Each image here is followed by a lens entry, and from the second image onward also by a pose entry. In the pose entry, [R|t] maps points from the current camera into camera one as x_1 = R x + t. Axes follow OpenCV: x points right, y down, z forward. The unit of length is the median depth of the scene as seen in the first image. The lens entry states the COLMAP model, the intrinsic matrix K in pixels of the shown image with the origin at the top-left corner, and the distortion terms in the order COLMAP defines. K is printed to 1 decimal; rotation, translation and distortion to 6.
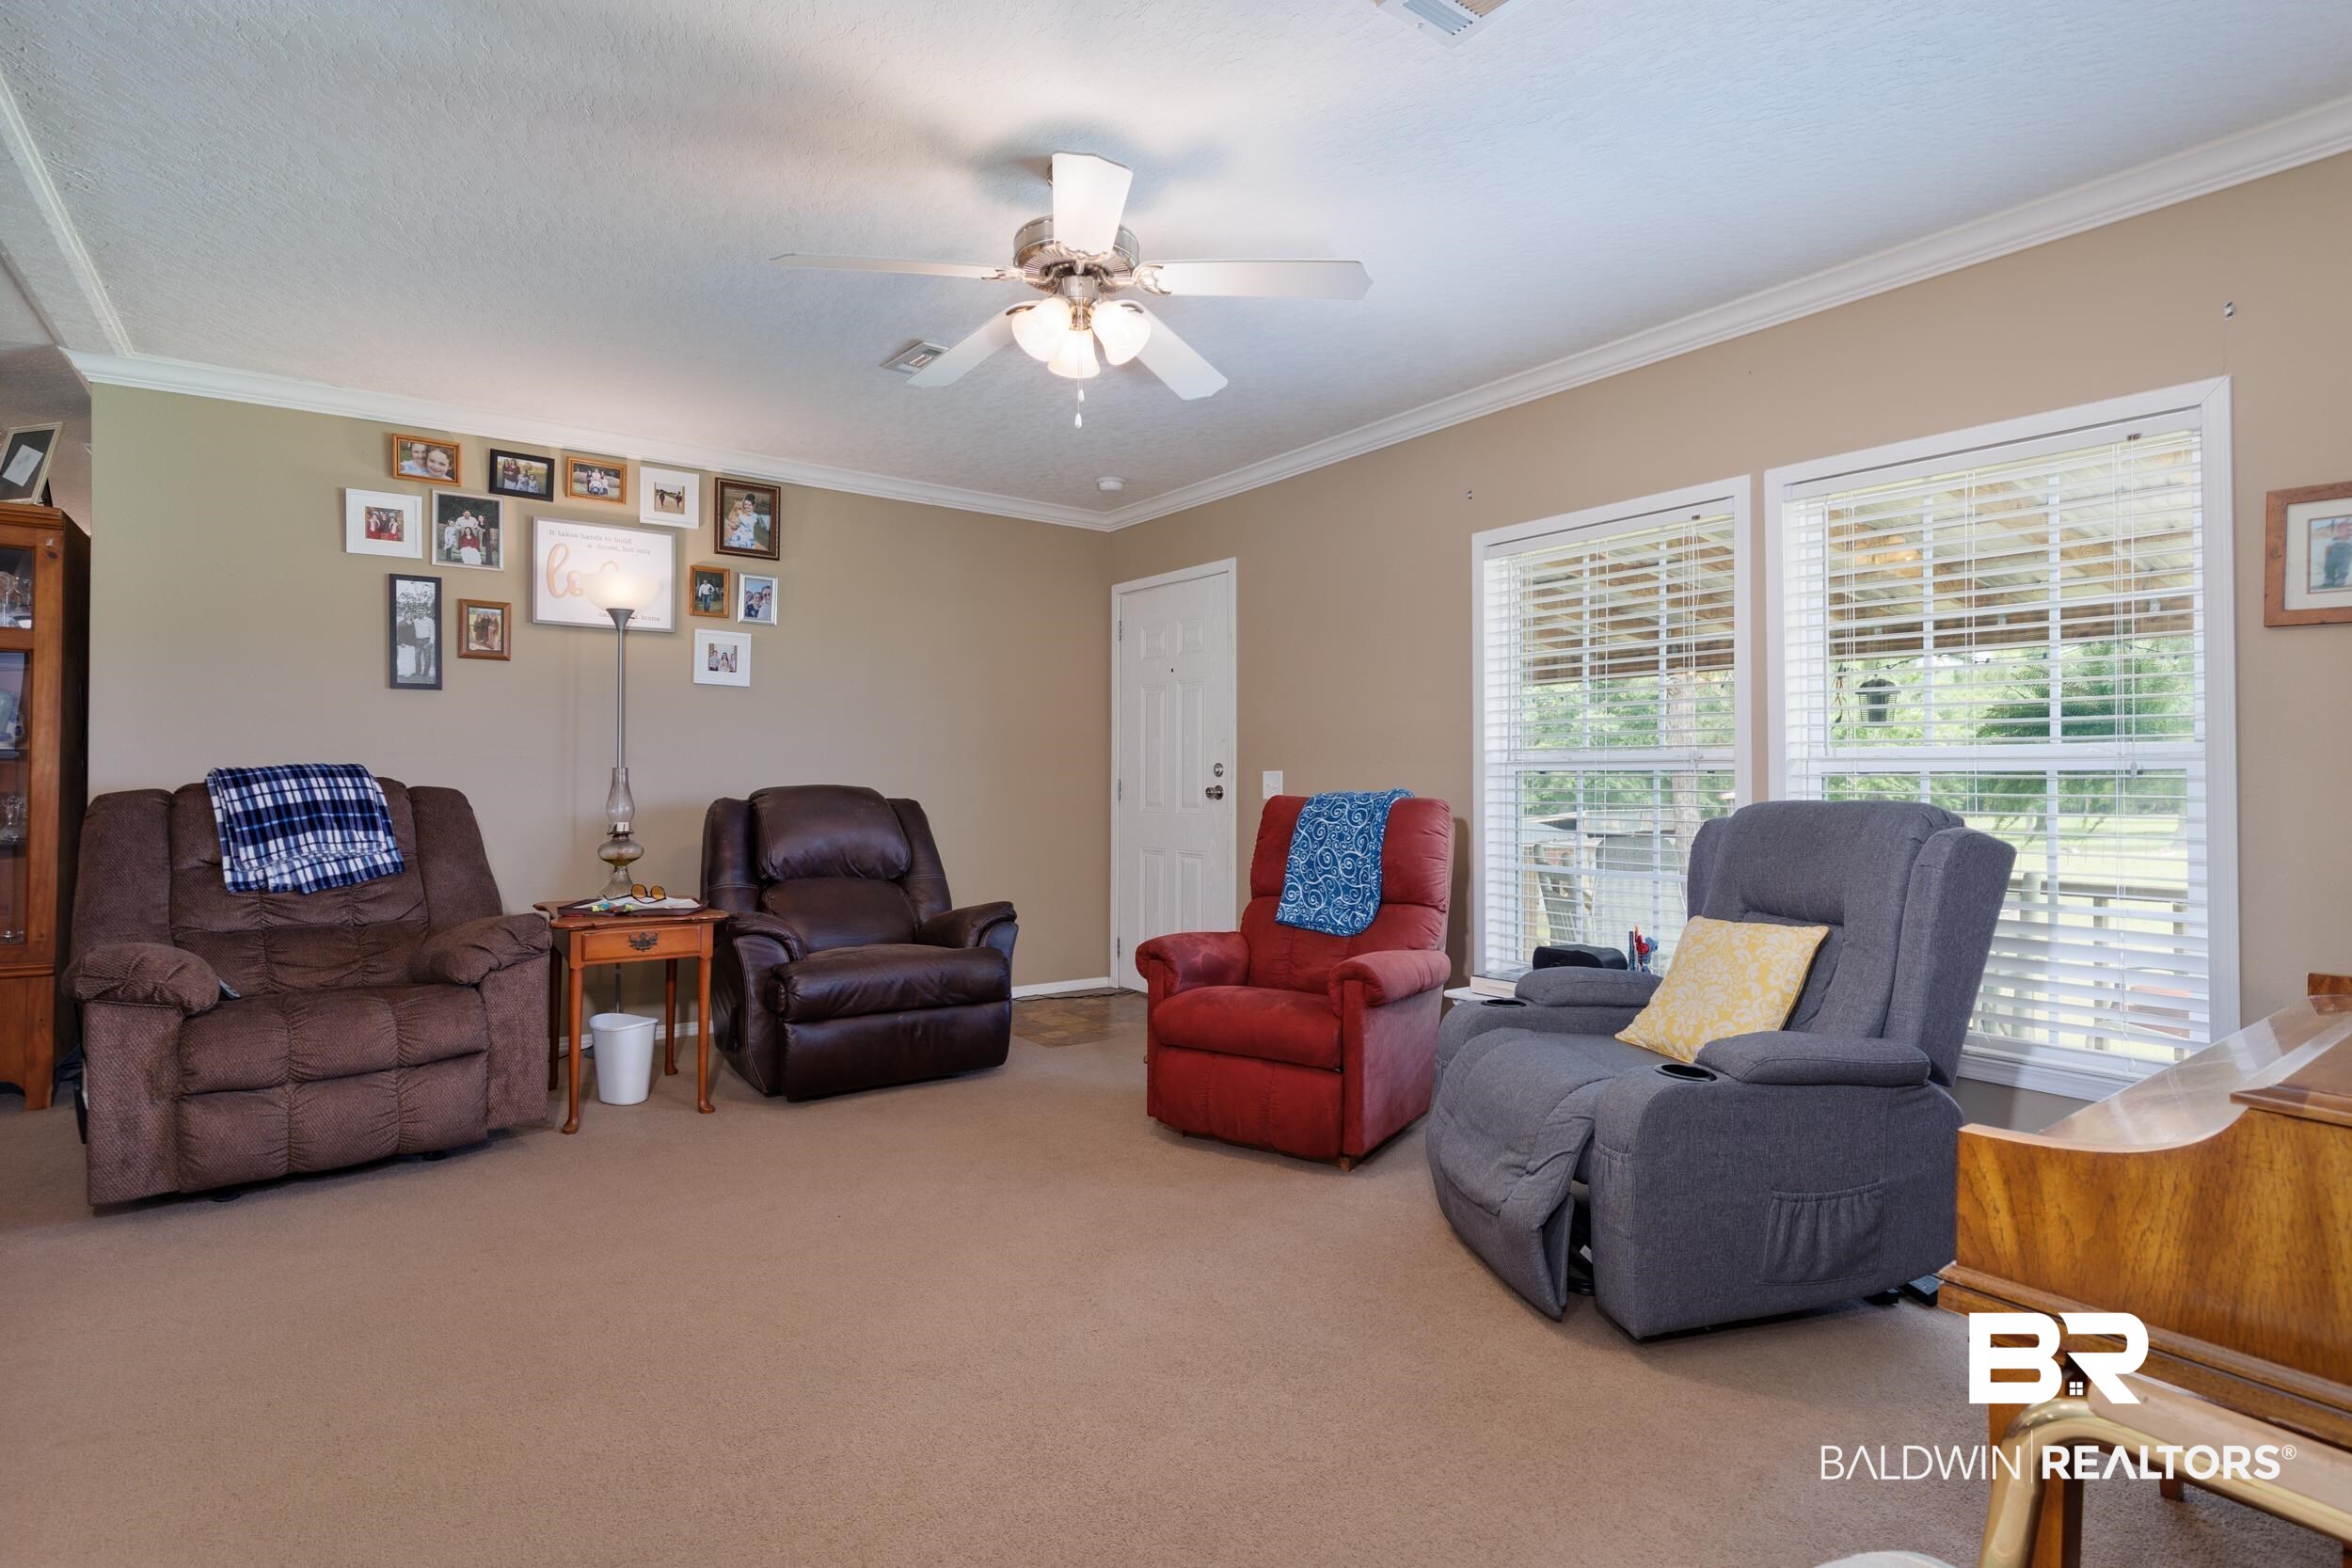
lens RADIAL K [[1165.7, 0, 1177.6], [0, 1165.7, 771.5], [0, 0, 1]] dist [0.000904, 0.000090]
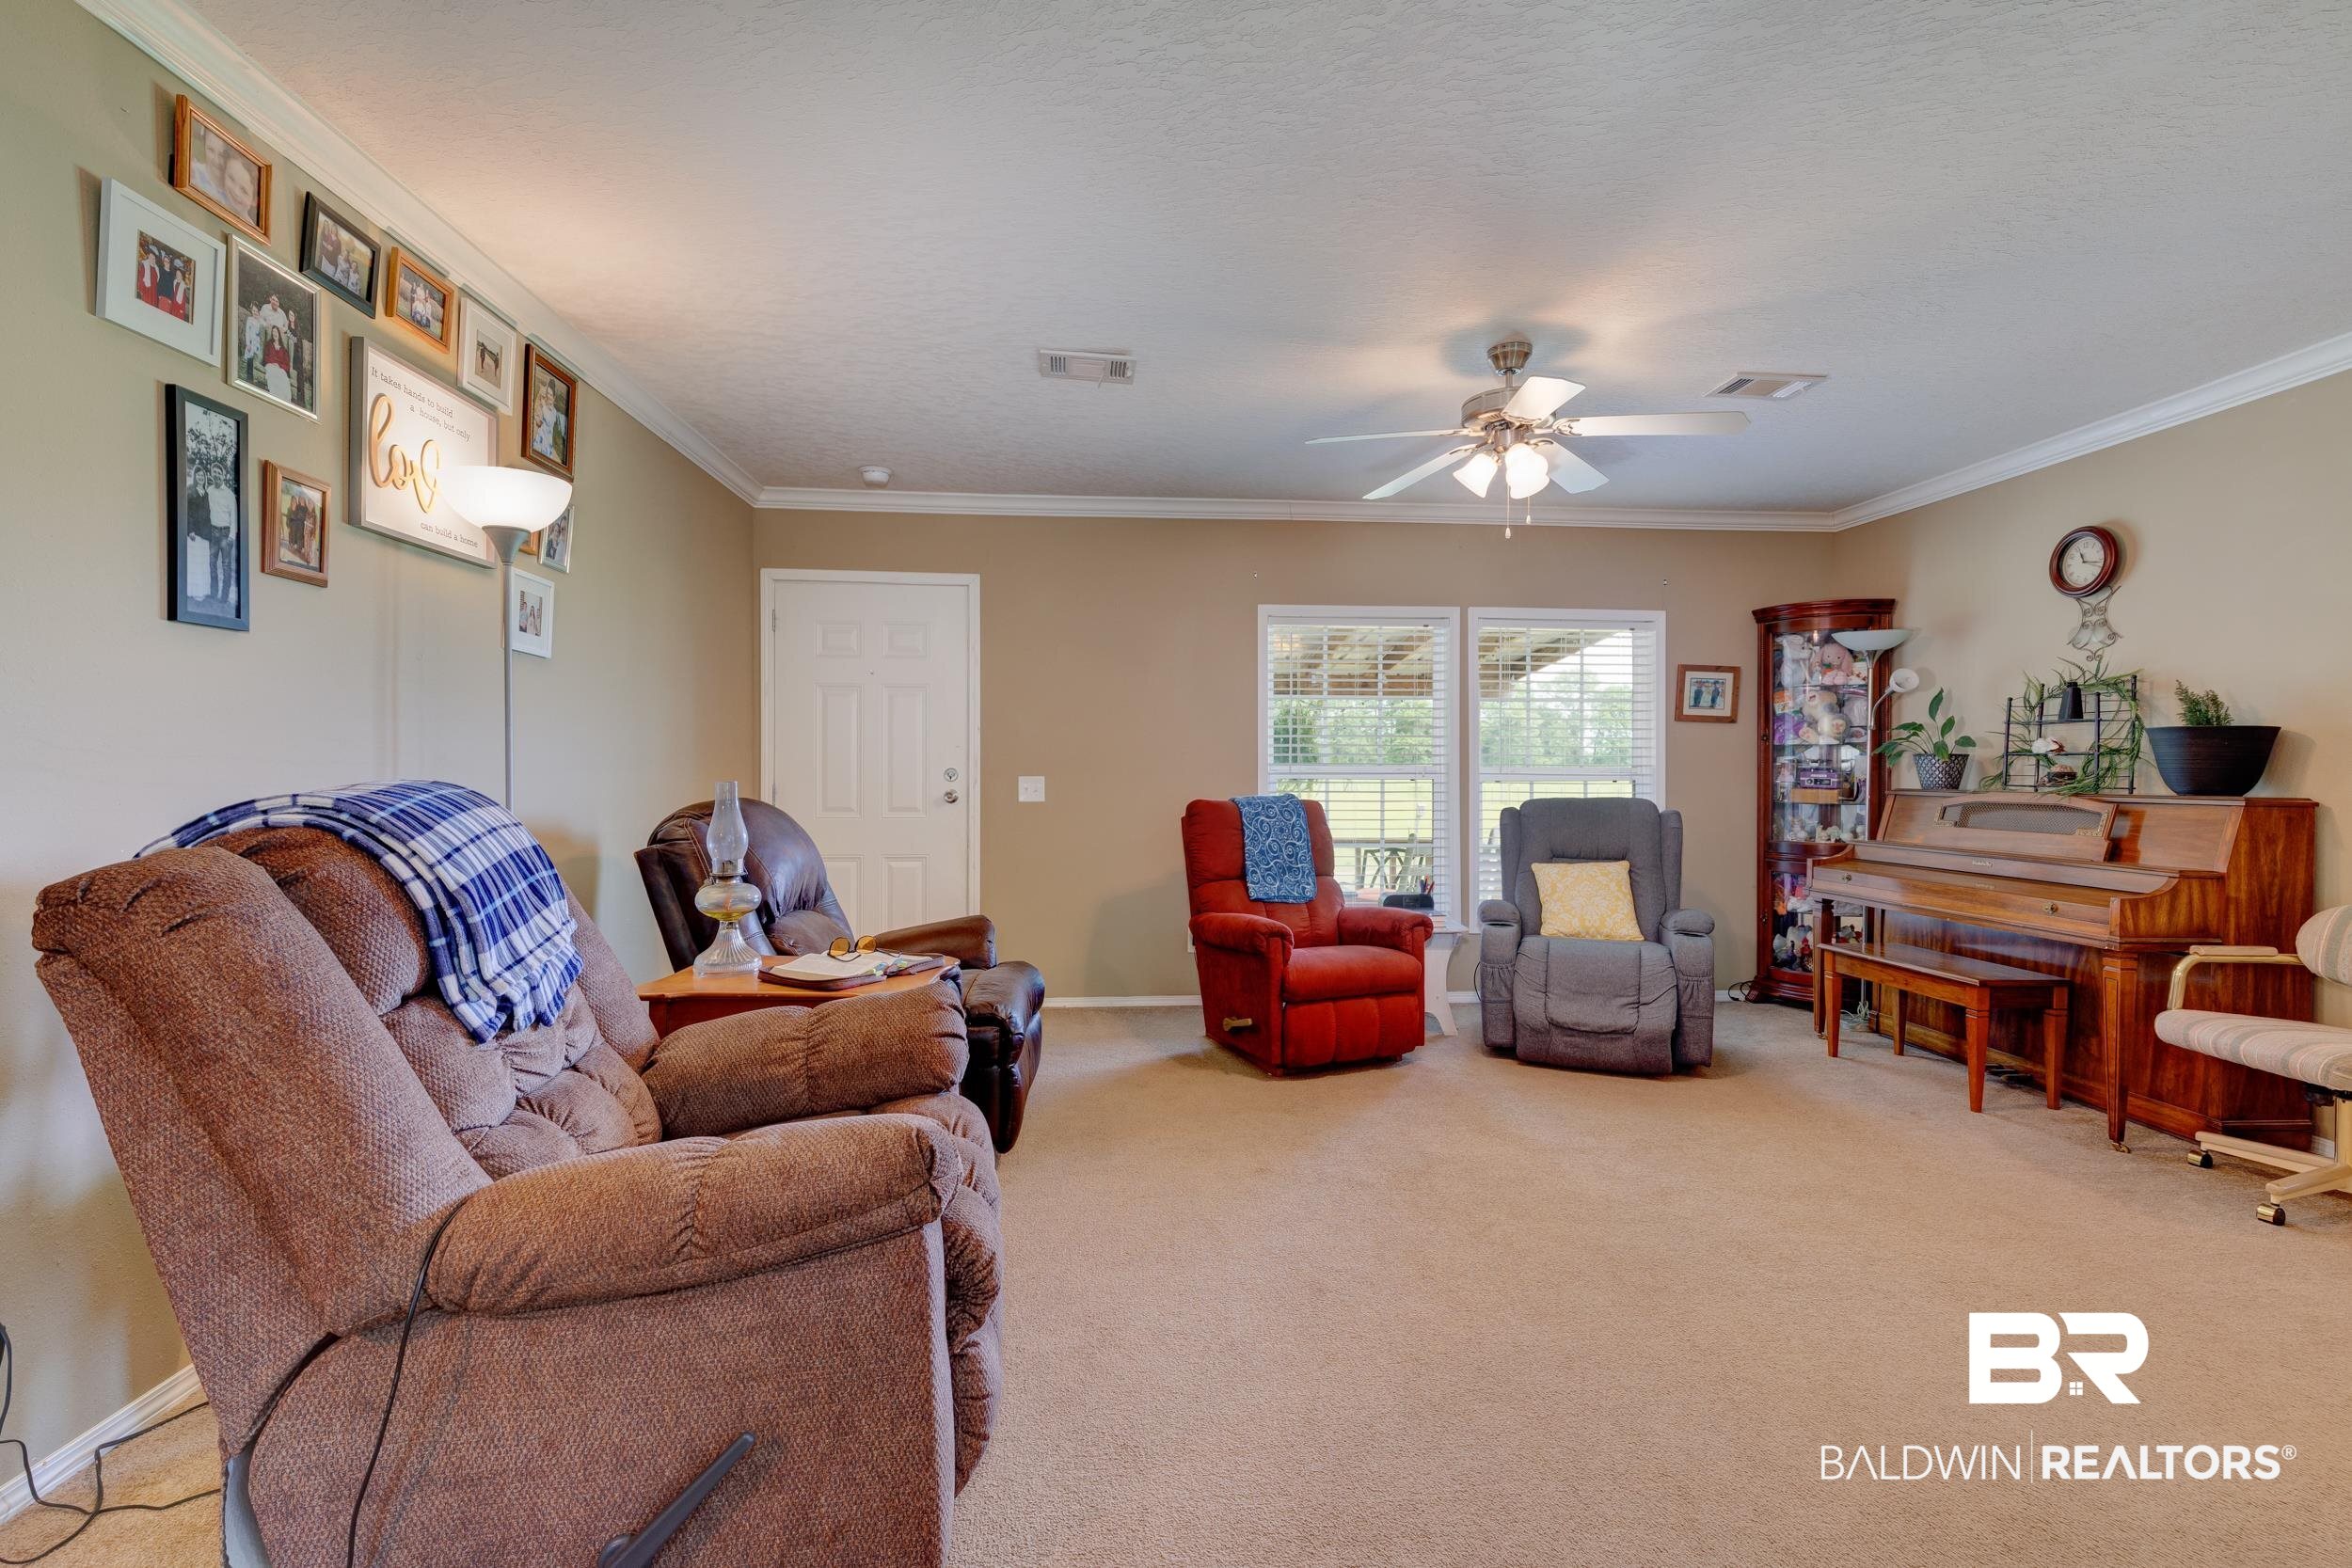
lens RADIAL K [[1075.7, 0, 1181.0], [0, 1075.7, 768.7], [0, 0, 1]] dist [0.023365, -0.000205]
pose [[0.525385, 0.001068, 0.850864, -0.827344], [-0.007740, 0.999964, 0.003524, -0.014456], [-0.850830, -0.008437, 0.525374, 0.394432]]
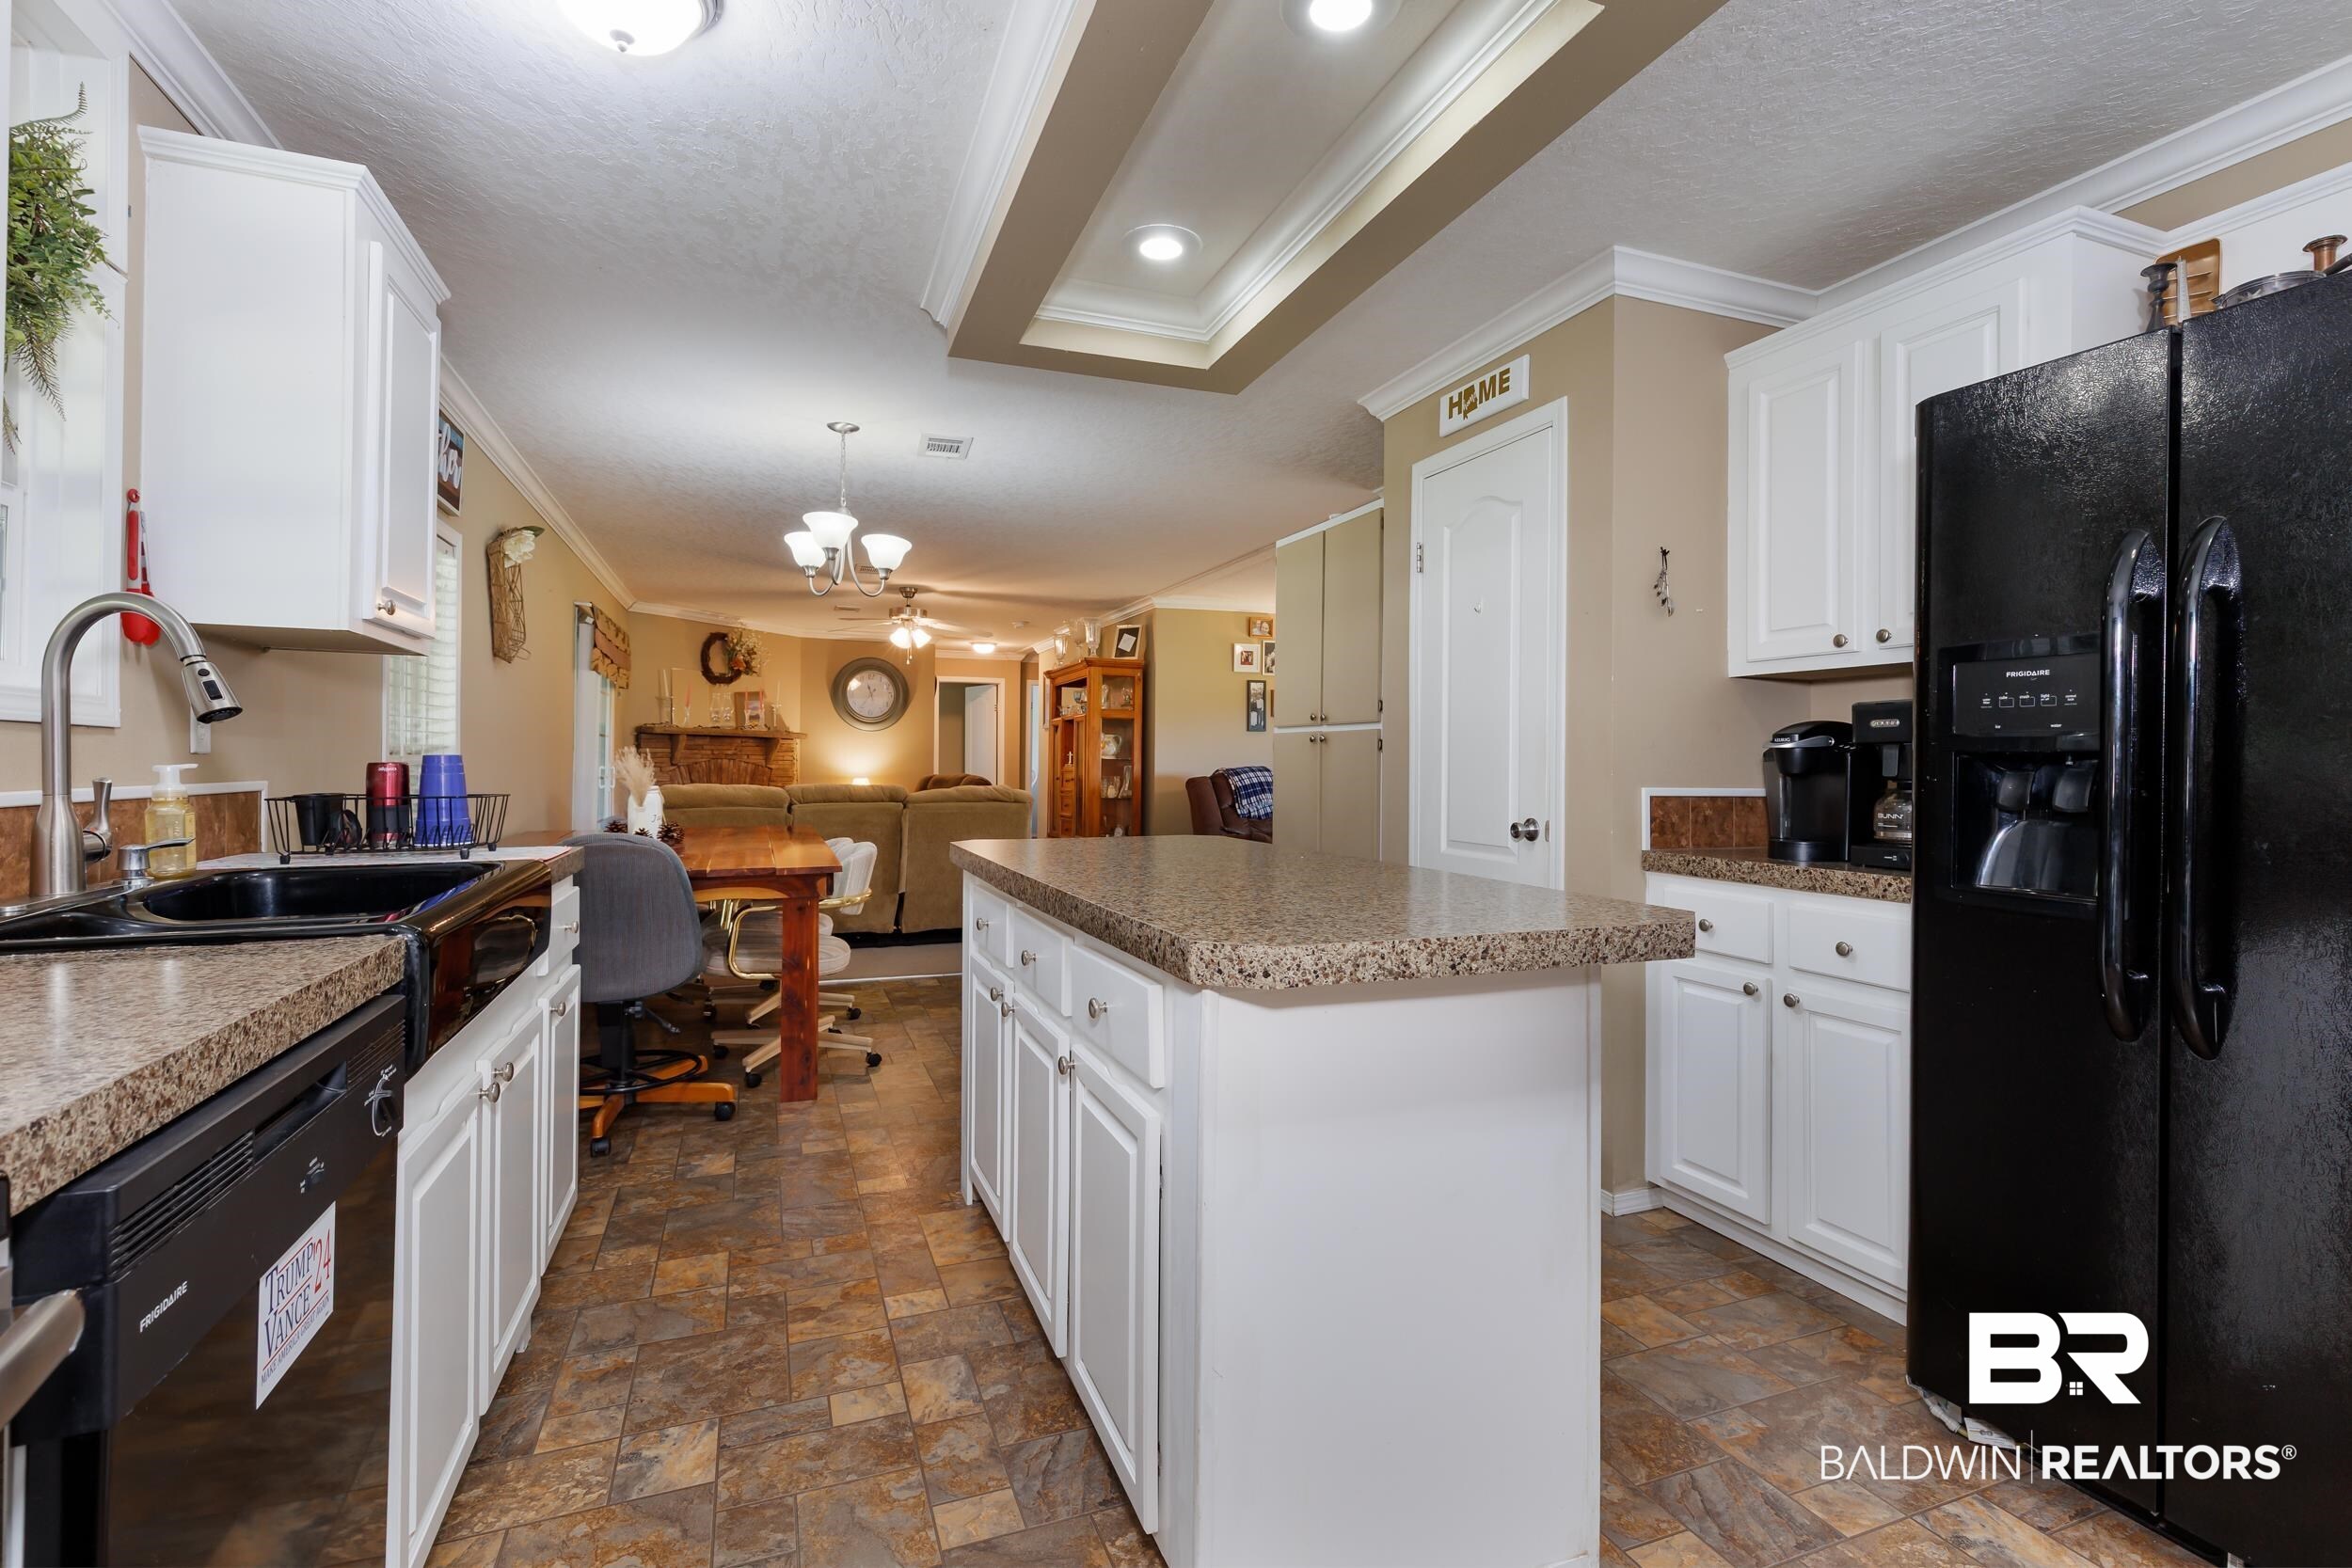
lens RADIAL K [[1075.7, 0, 1181.0], [0, 1075.7, 768.7], [0, 0, 1]] dist [0.023365, -0.000205]
pose [[0.968576, 0.004198, -0.248684, -0.281523], [-0.001666, 0.999945, 0.010393, -0.020203], [0.248713, -0.009652, 0.968529, -1.012877]]
